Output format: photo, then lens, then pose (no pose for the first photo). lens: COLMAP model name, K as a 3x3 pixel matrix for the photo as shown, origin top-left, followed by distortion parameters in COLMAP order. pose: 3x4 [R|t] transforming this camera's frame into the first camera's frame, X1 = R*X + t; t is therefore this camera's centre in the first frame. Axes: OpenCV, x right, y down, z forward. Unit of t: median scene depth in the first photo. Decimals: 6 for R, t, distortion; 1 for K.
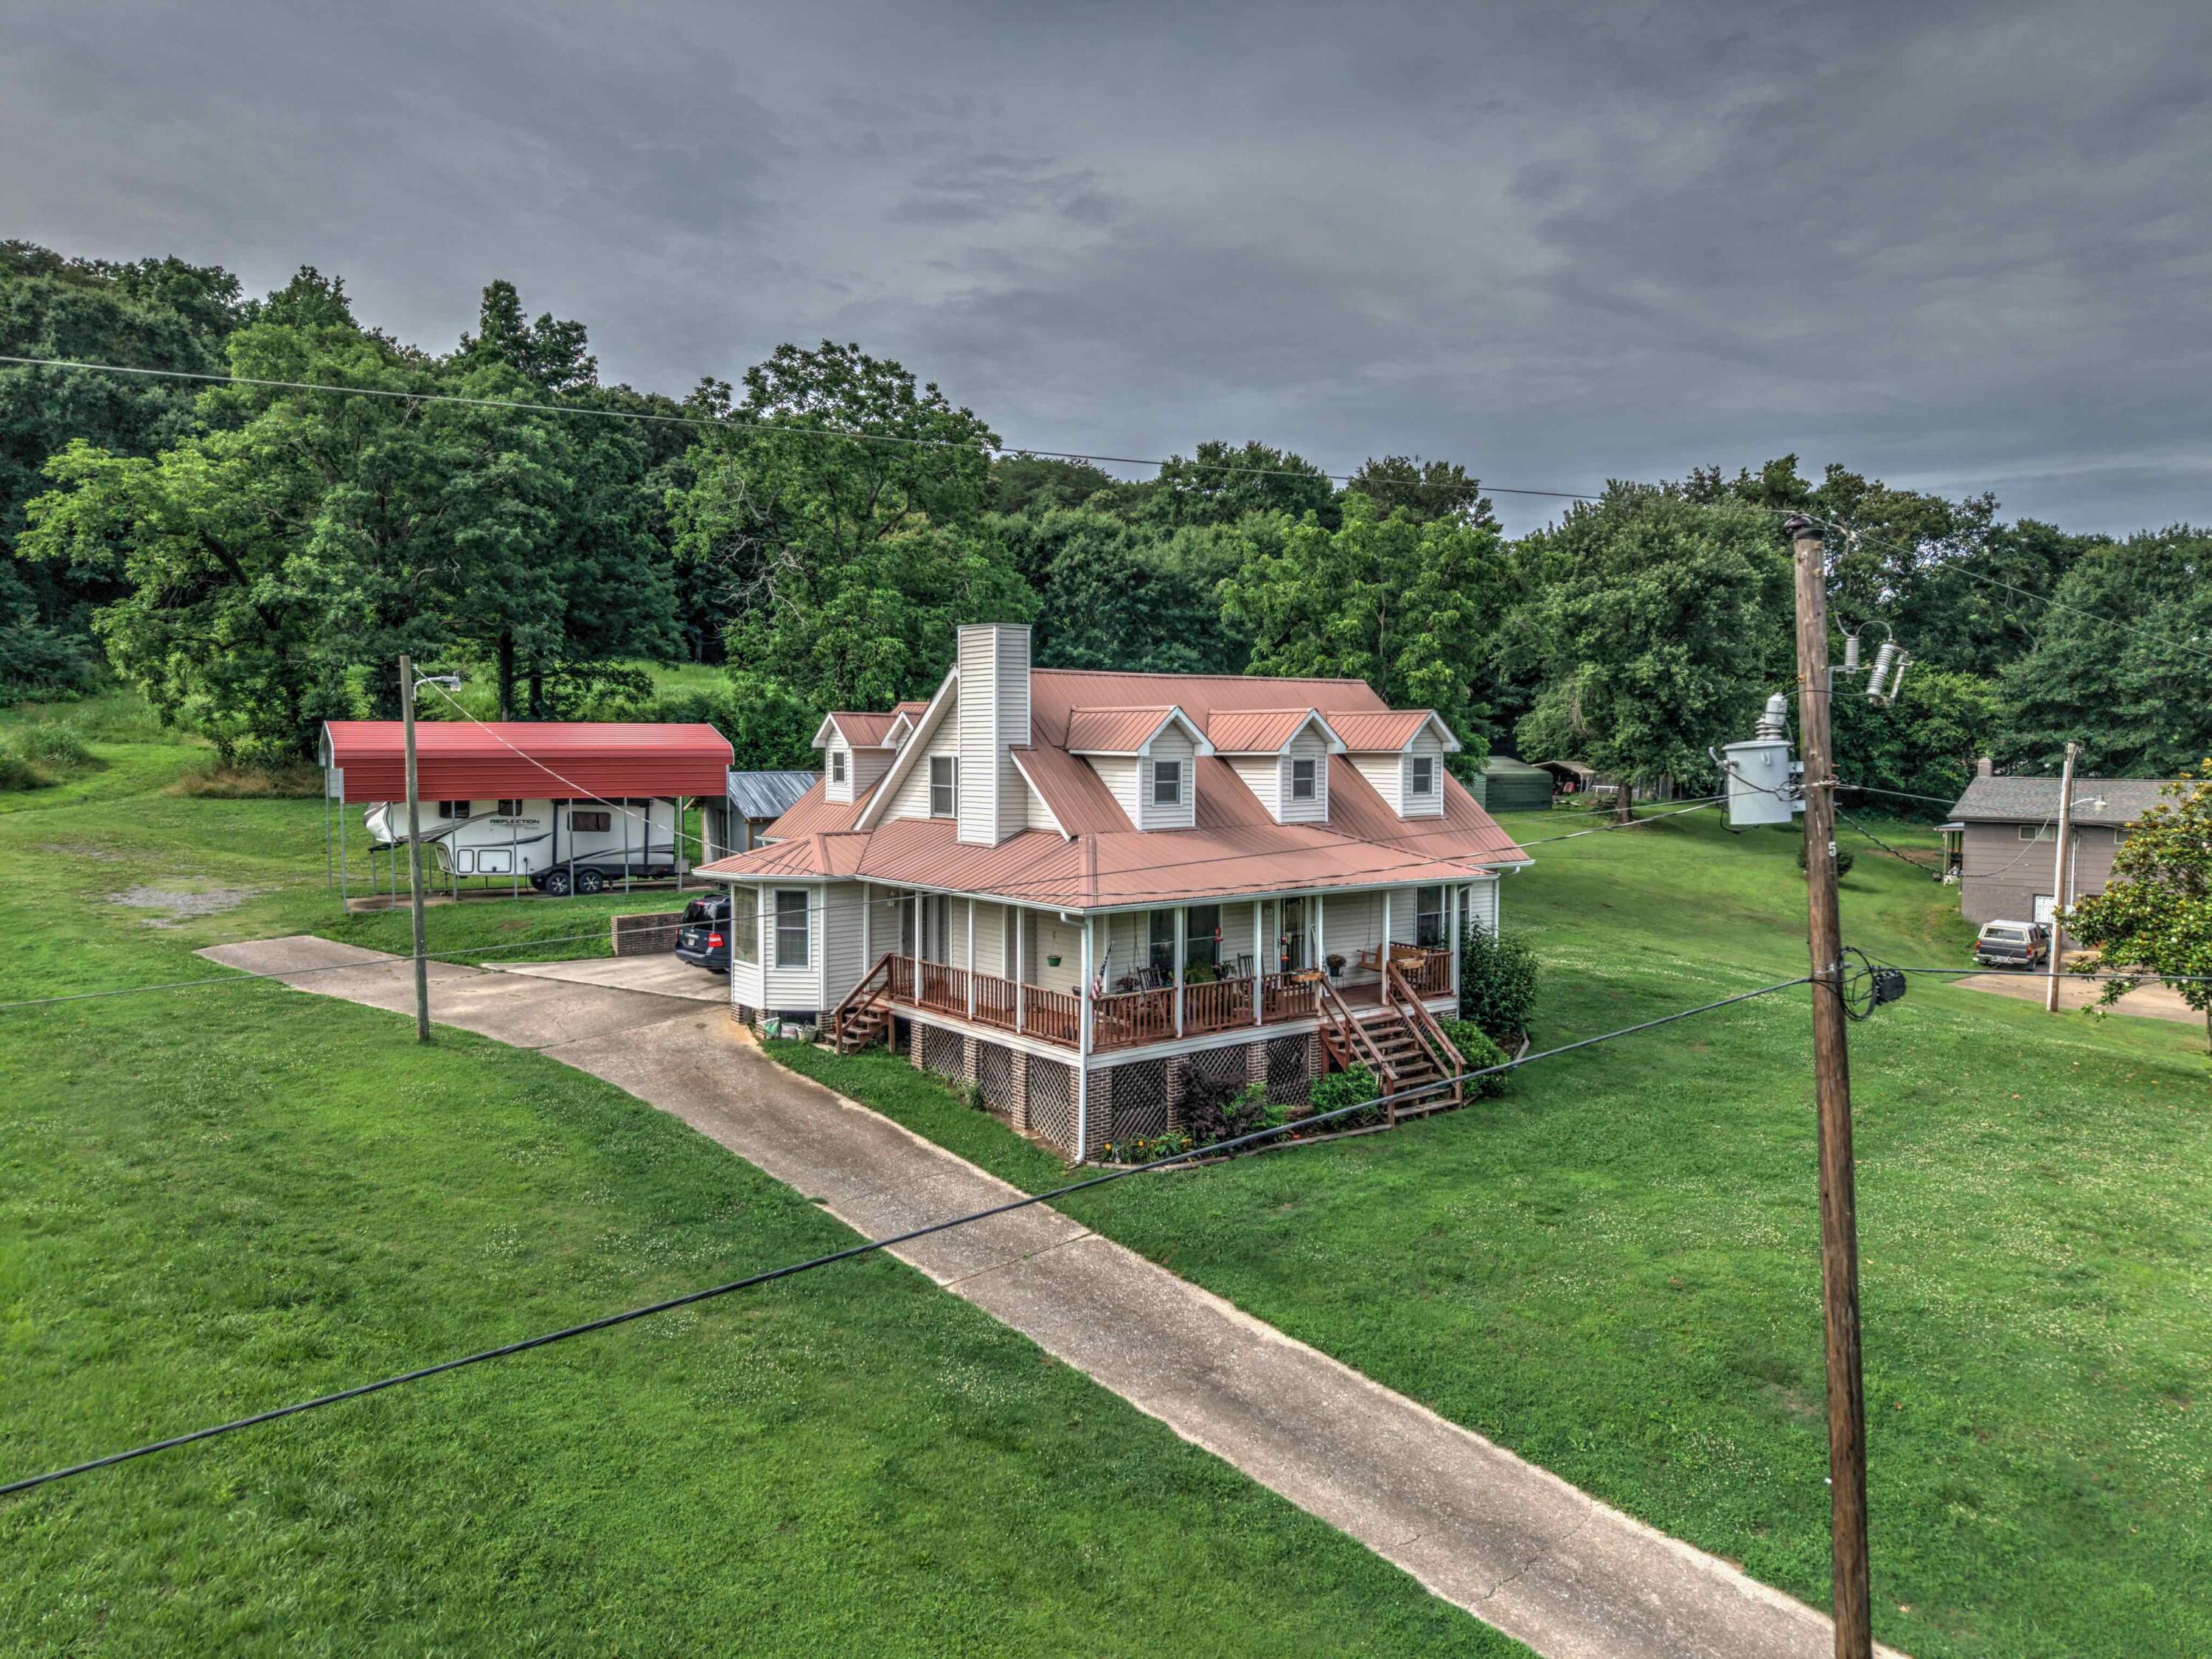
lens RADIAL K [[1503.0, 0, 1094.4], [0, 1503.0, 837.9], [0, 0, 1]] dist [0.016753, -0.008857]
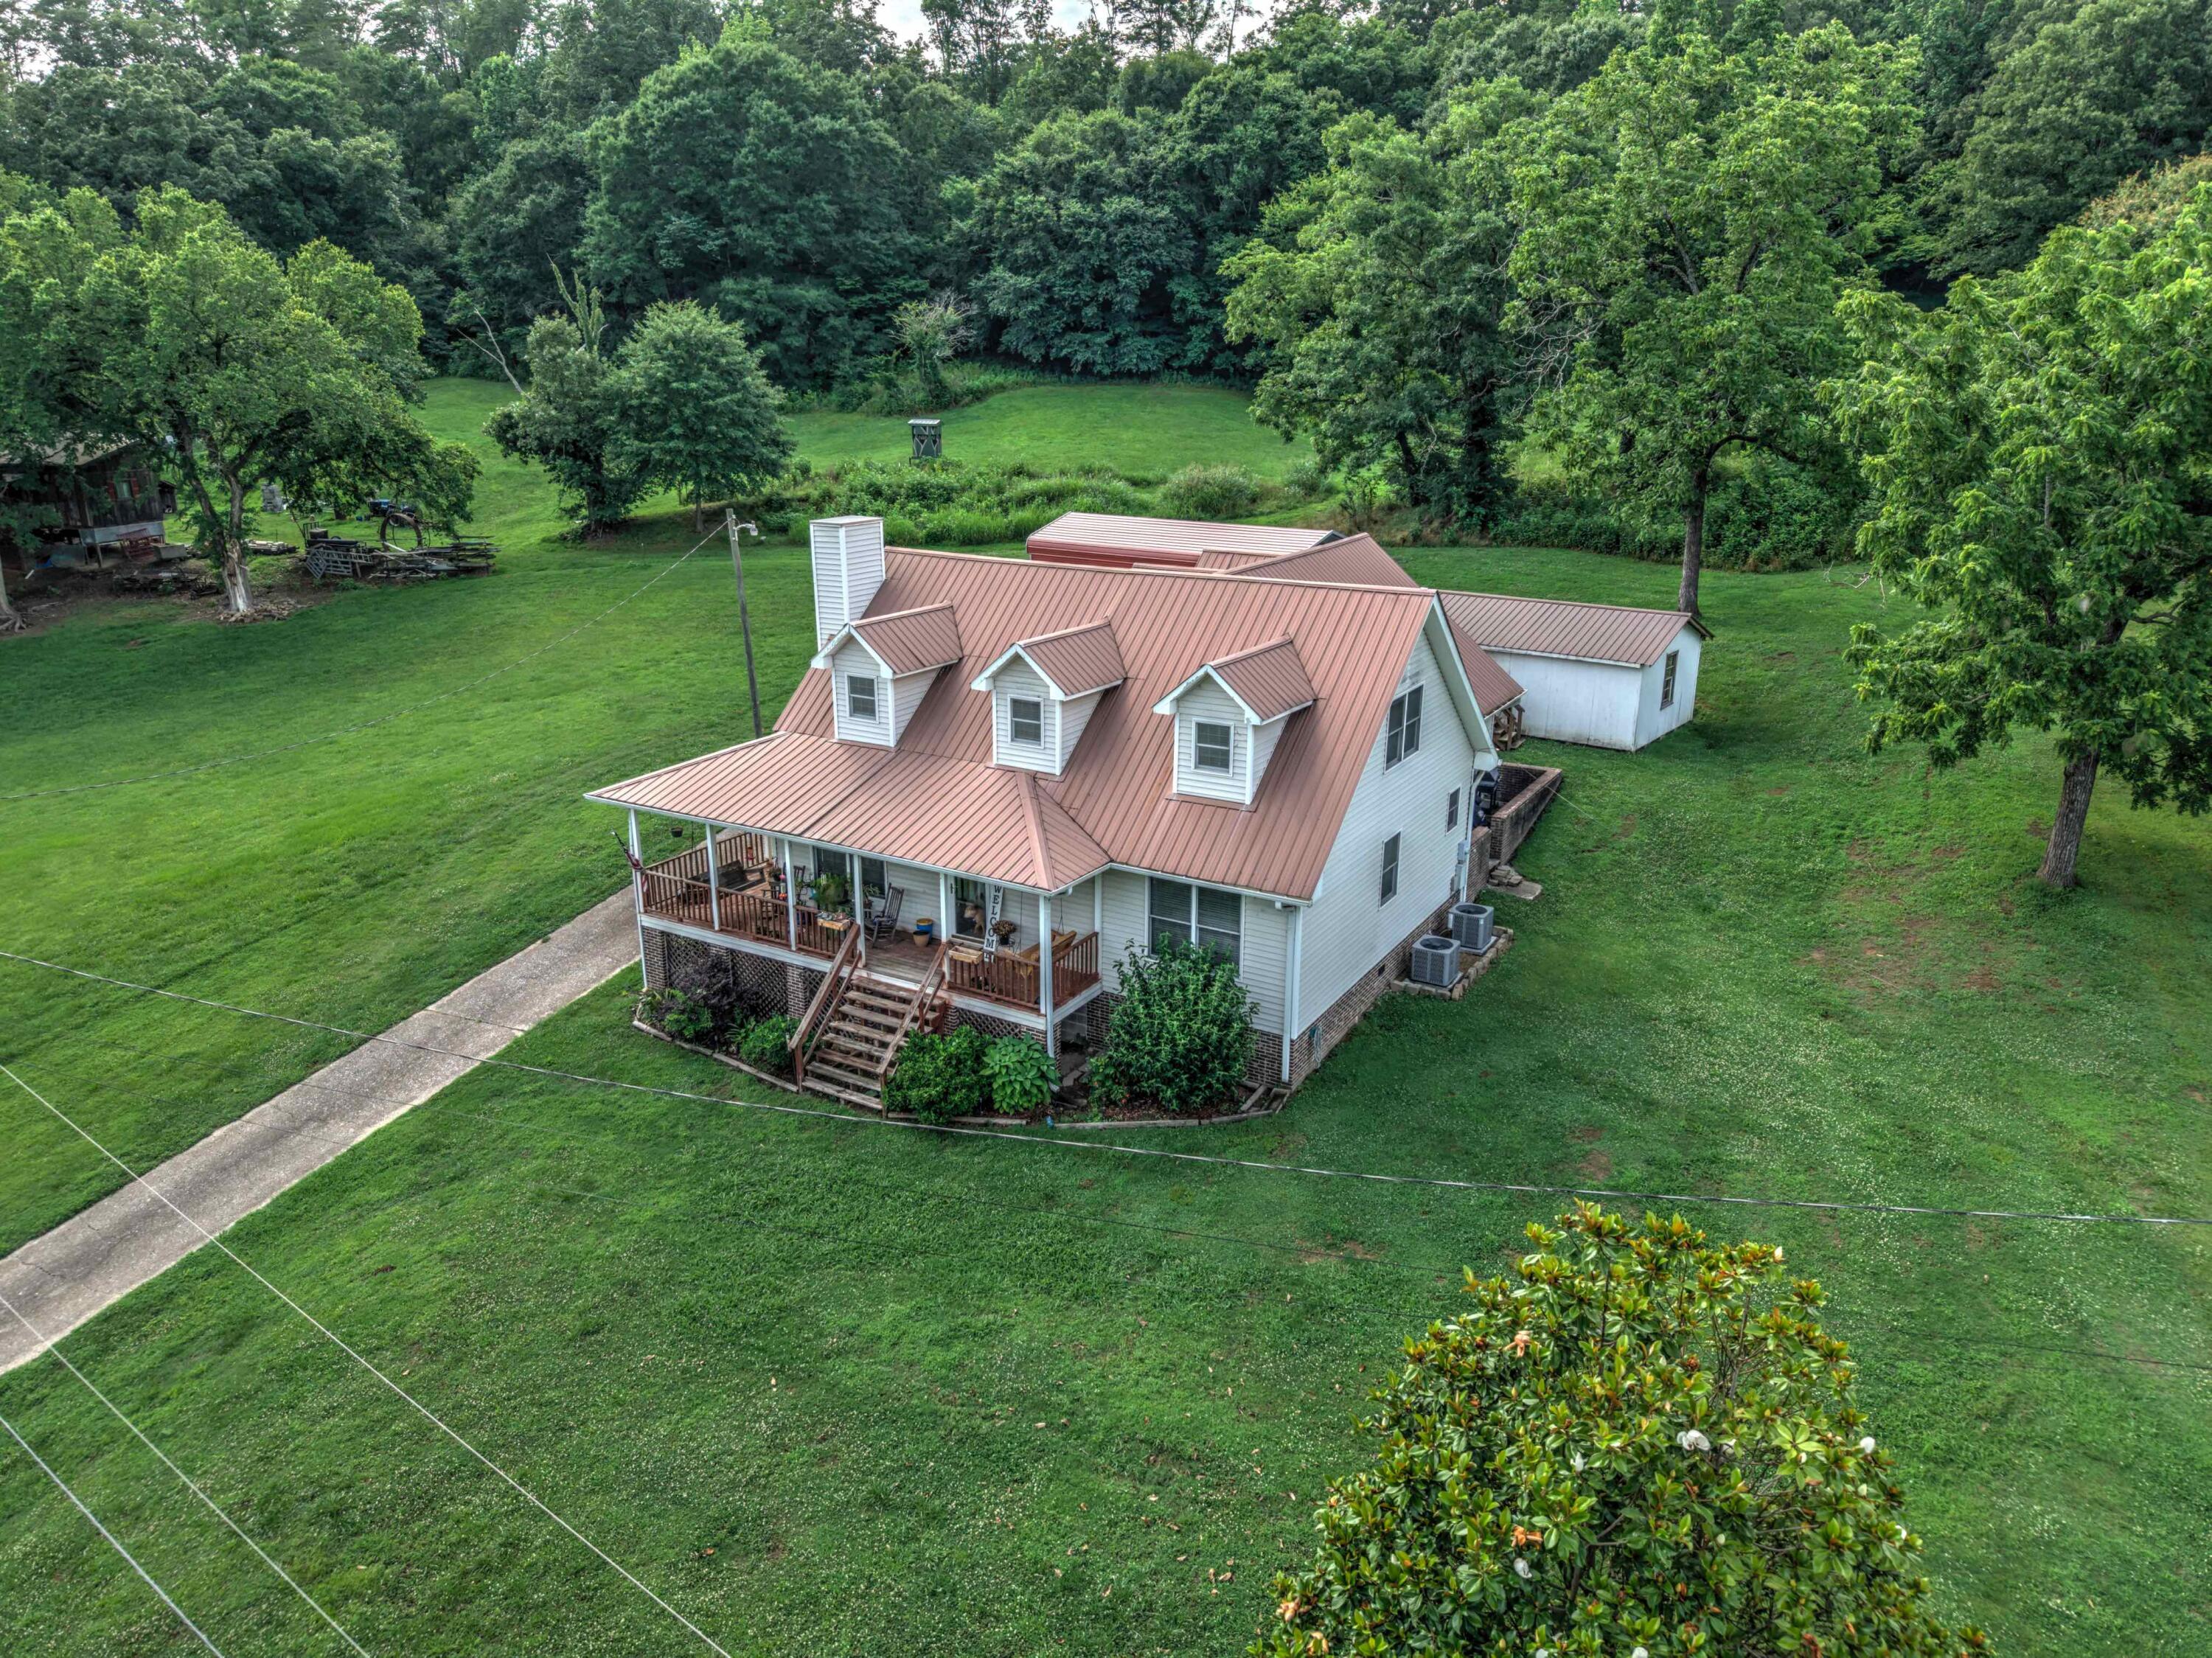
lens RADIAL K [[1502.9, 0, 1094.4], [0, 1502.9, 837.4], [0, 0, 1]] dist [0.016753, -0.008857]
pose [[0.347219, 0.281323, -0.894593, 1.210126], [-0.064256, 0.958838, 0.276586, -0.277819], [0.935580, -0.038553, 0.351004, 0.927388]]
